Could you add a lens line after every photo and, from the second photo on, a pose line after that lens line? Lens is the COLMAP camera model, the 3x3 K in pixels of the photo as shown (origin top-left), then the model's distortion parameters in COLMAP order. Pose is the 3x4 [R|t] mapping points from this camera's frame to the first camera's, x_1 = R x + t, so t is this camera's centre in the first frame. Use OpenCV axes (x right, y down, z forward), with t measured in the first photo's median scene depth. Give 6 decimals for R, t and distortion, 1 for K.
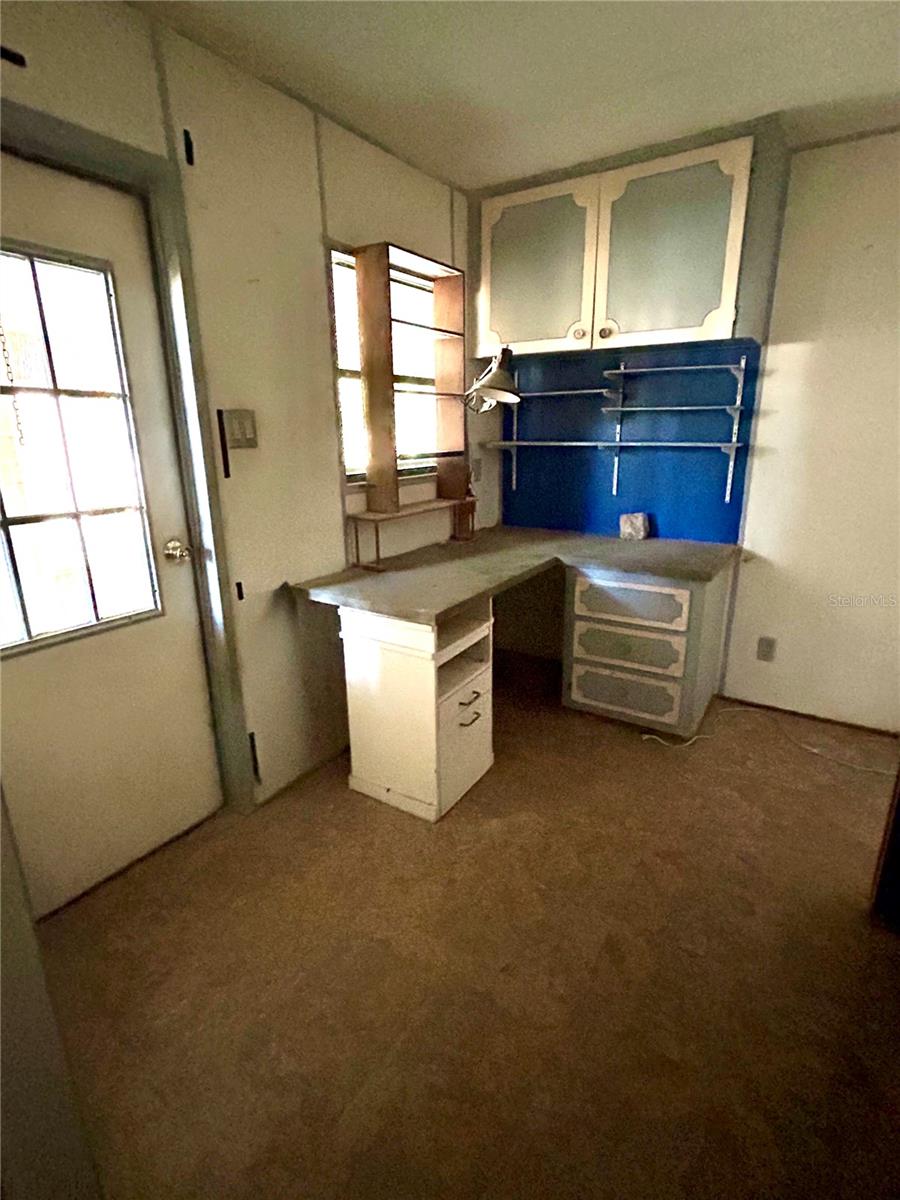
lens RADIAL K [[591.4, 0, 450.9], [0, 591.4, 596.2], [0, 0, 1]] dist [0.002658, 0.001341]
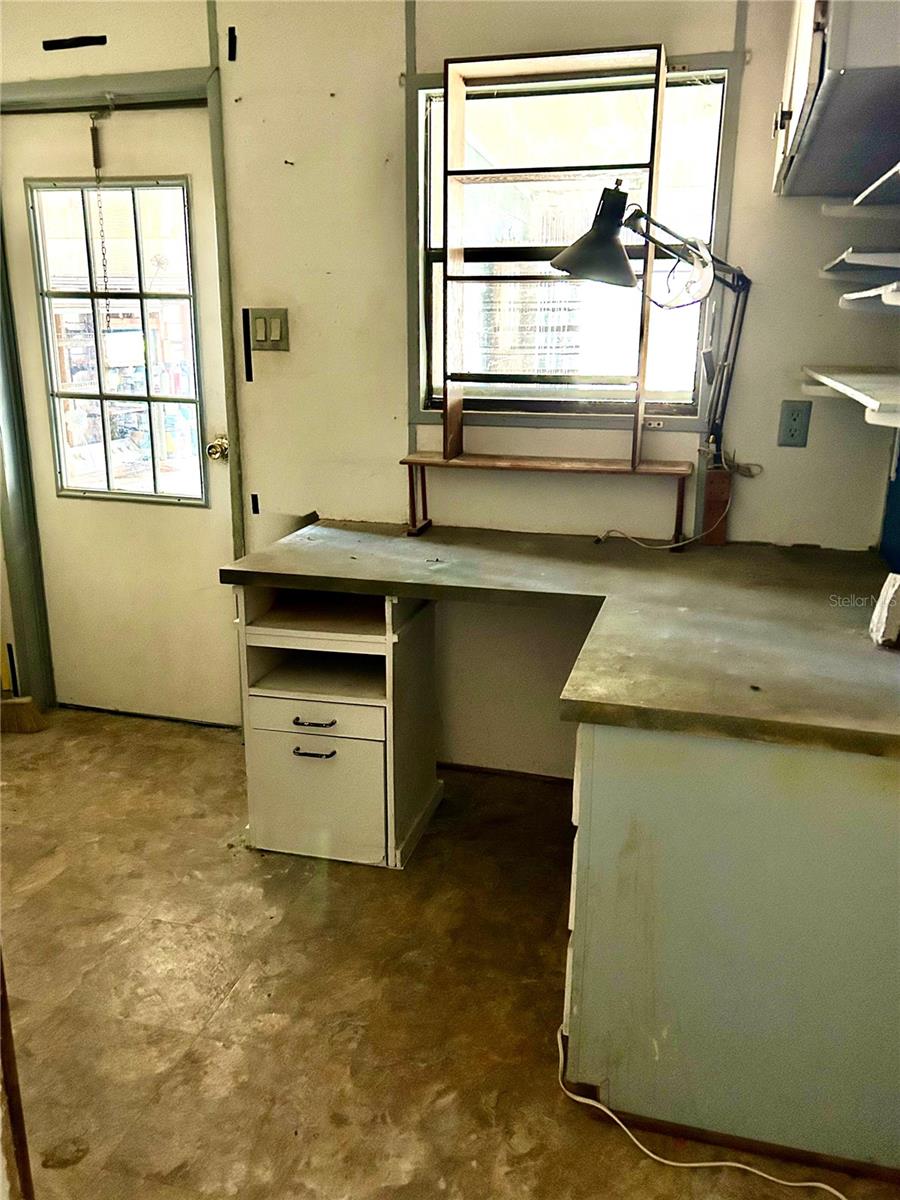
lens RADIAL K [[943.0, 0, 455.3], [0, 943.0, 601.9], [0, 0, 1]] dist [0.025874, -0.005843]
pose [[0.301359, 0.274525, -0.913137, 1.168343], [-0.278455, 0.941250, 0.191079, -0.241797], [0.911946, 0.196684, 0.360097, 0.803477]]
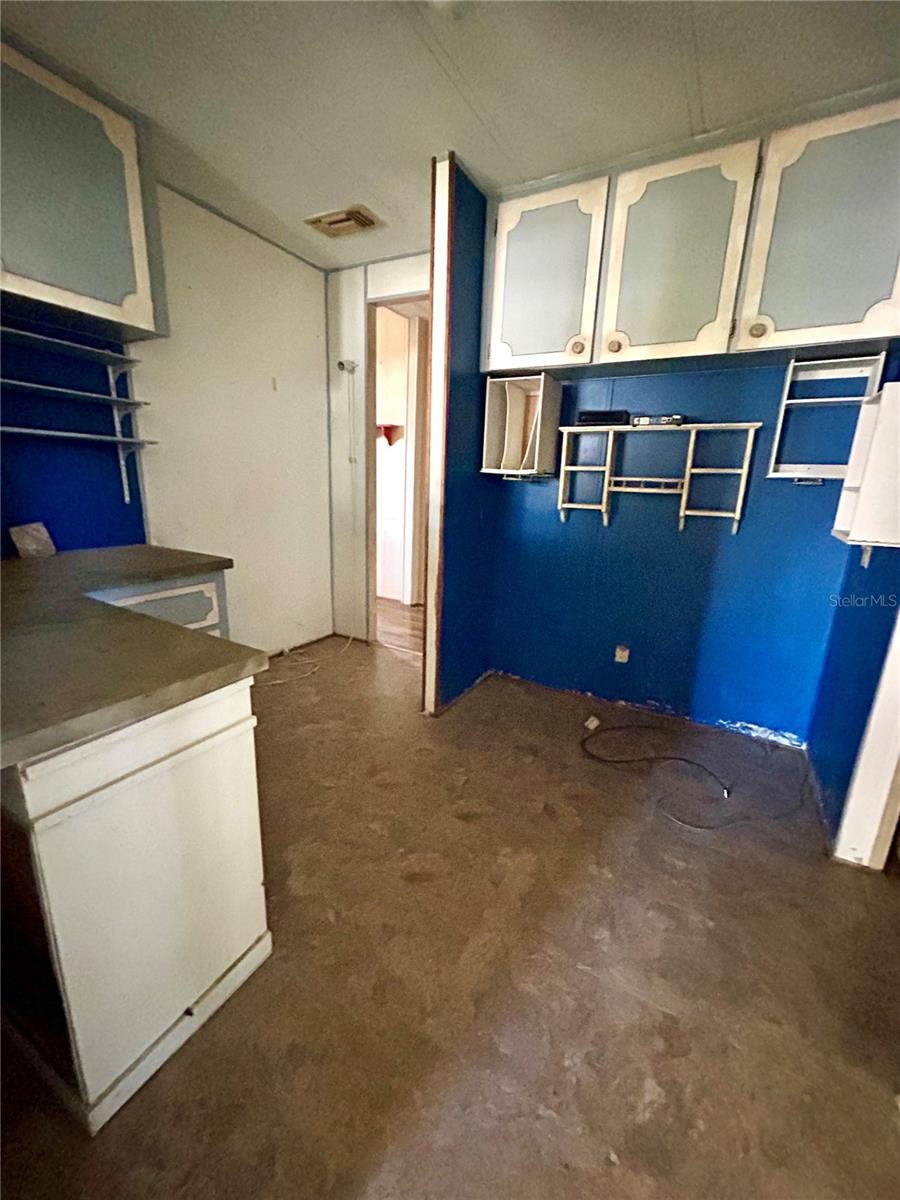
lens RADIAL K [[487.2, 0, 447.1], [0, 487.2, 600.5], [0, 0, 1]] dist [0.000207, 0.000208]
pose [[-0.053822, -0.233889, 0.970773, -0.539321], [0.242090, 0.940121, 0.239926, -0.102260], [-0.968760, 0.247928, 0.006023, 0.748003]]
